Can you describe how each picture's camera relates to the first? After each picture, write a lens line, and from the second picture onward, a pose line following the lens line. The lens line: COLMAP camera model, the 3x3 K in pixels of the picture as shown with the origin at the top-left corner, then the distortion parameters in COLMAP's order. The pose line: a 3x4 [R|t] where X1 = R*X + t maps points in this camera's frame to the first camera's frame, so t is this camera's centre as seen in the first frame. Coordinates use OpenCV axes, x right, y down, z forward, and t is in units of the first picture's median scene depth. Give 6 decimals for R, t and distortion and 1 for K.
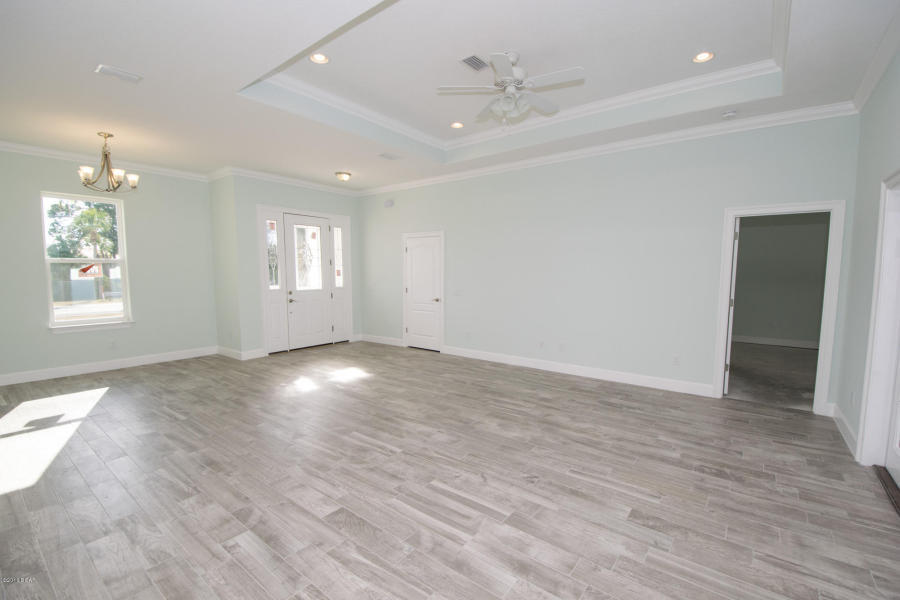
lens RADIAL K [[404.1, 0, 450.0], [0, 404.1, 300.0], [0, 0, 1]] dist [-0.017320, -0.000573]
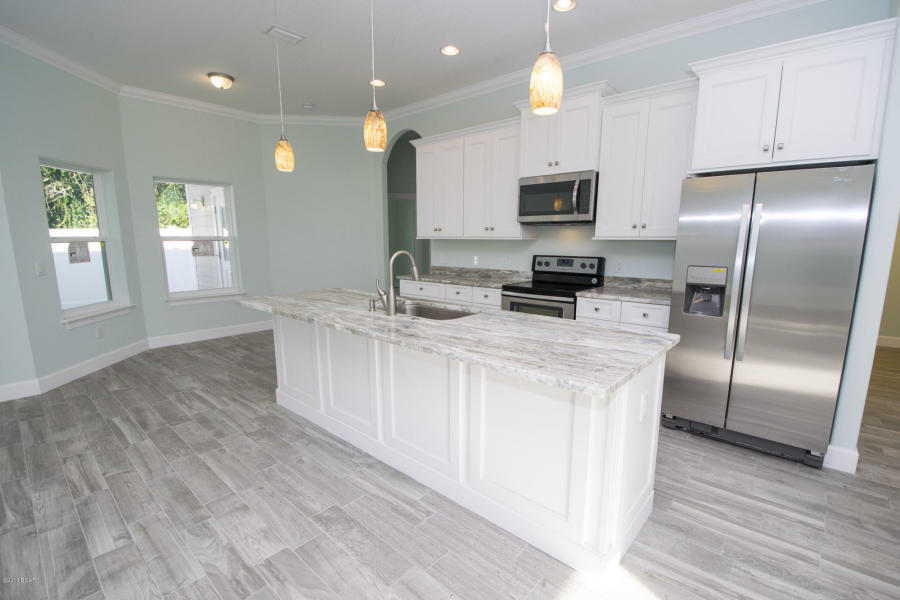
lens RADIAL K [[395.9, 0, 454.9], [0, 395.9, 309.6], [0, 0, 1]] dist [0.019501, -0.025874]
pose [[-0.998987, -0.009298, 0.044018, -0.965055], [0.001530, 0.970825, 0.239785, -0.058854], [-0.044964, 0.239610, -0.969828, 1.237714]]
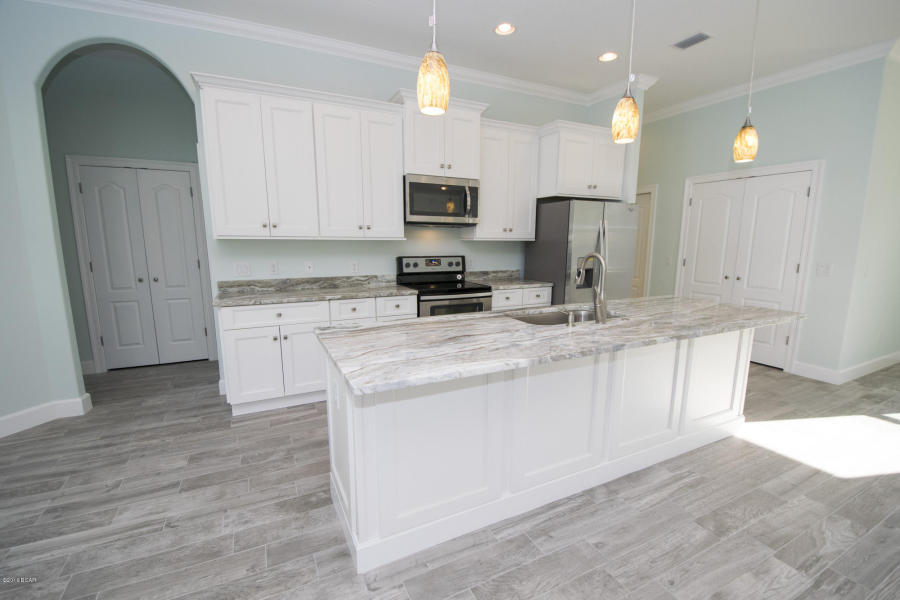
lens RADIAL K [[393.0, 0, 455.8], [0, 393.0, 309.1], [0, 0, 1]] dist [-0.000669, -0.000340]
pose [[-0.430583, 0.156067, -0.888955, 0.014690], [-0.063739, 0.977219, 0.202437, -0.011127], [0.900298, 0.143827, -0.410826, 0.480753]]
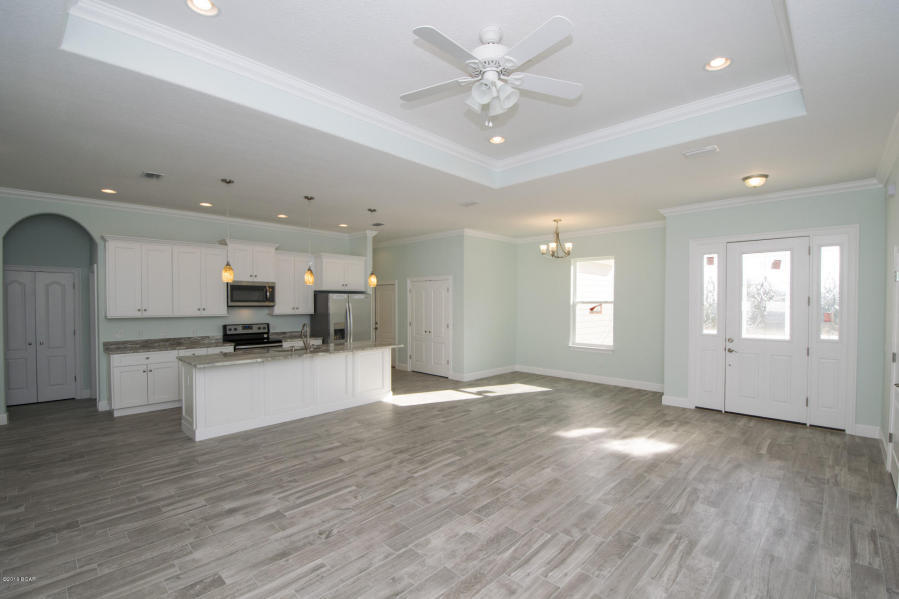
lens RADIAL K [[395.4, 0, 454.4], [0, 395.4, 309.1], [0, 0, 1]] dist [0.019501, -0.025874]
pose [[-0.102125, 0.020176, -0.994567, 1.117594], [-0.069315, 0.997220, 0.027347, -0.159876], [0.992354, 0.071731, -0.100443, 1.346306]]
